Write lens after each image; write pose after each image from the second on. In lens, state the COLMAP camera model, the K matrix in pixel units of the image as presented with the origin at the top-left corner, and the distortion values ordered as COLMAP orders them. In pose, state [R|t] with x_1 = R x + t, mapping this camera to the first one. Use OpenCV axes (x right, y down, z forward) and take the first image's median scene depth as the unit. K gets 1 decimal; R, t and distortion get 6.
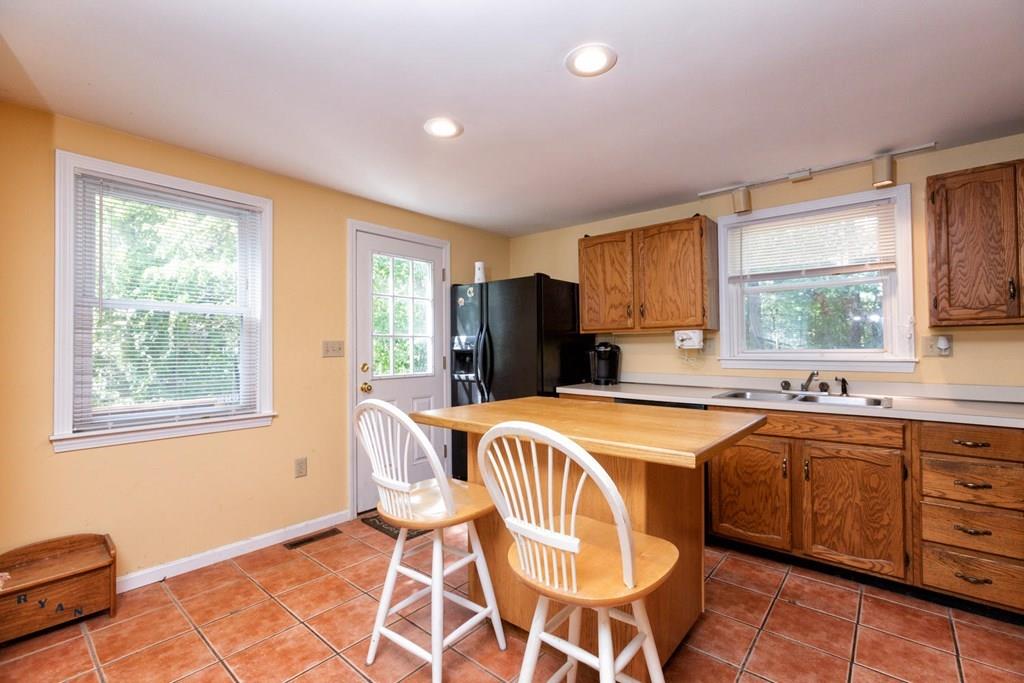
lens RADIAL K [[453.6, 0, 510.9], [0, 453.6, 342.2], [0, 0, 1]] dist [0.005320, 0.002478]
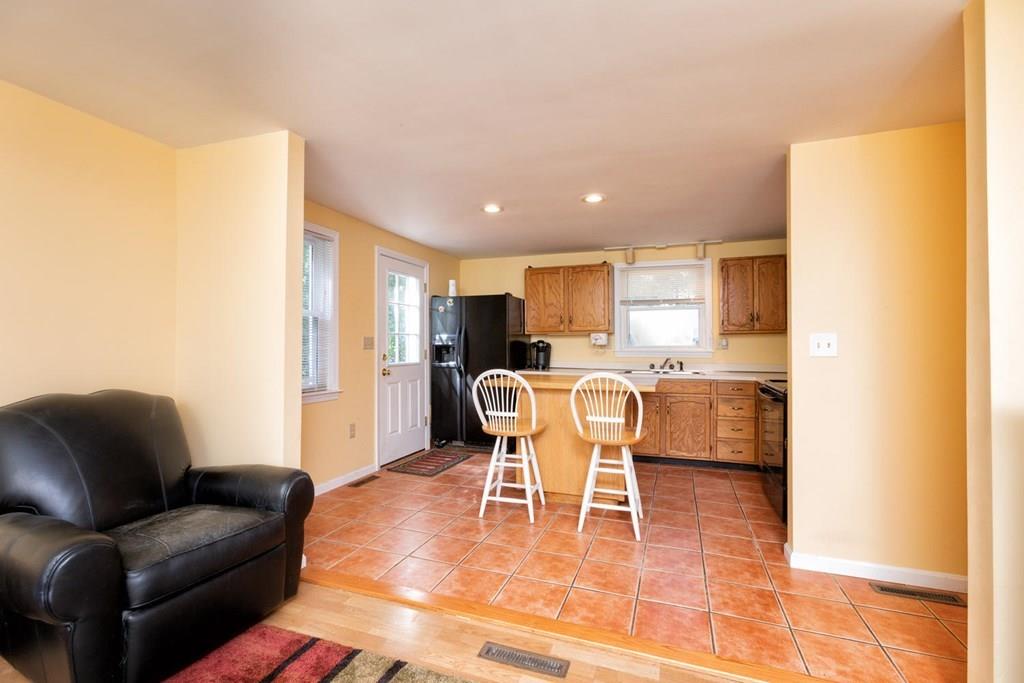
lens RADIAL K [[453.6, 0, 512.3], [0, 453.6, 342.9], [0, 0, 1]] dist [0.005320, 0.002478]
pose [[0.938069, 0.008380, 0.346346, -0.445990], [-0.010471, 0.999936, 0.004166, 0.003936], [-0.346289, -0.007535, 0.938098, -0.392874]]
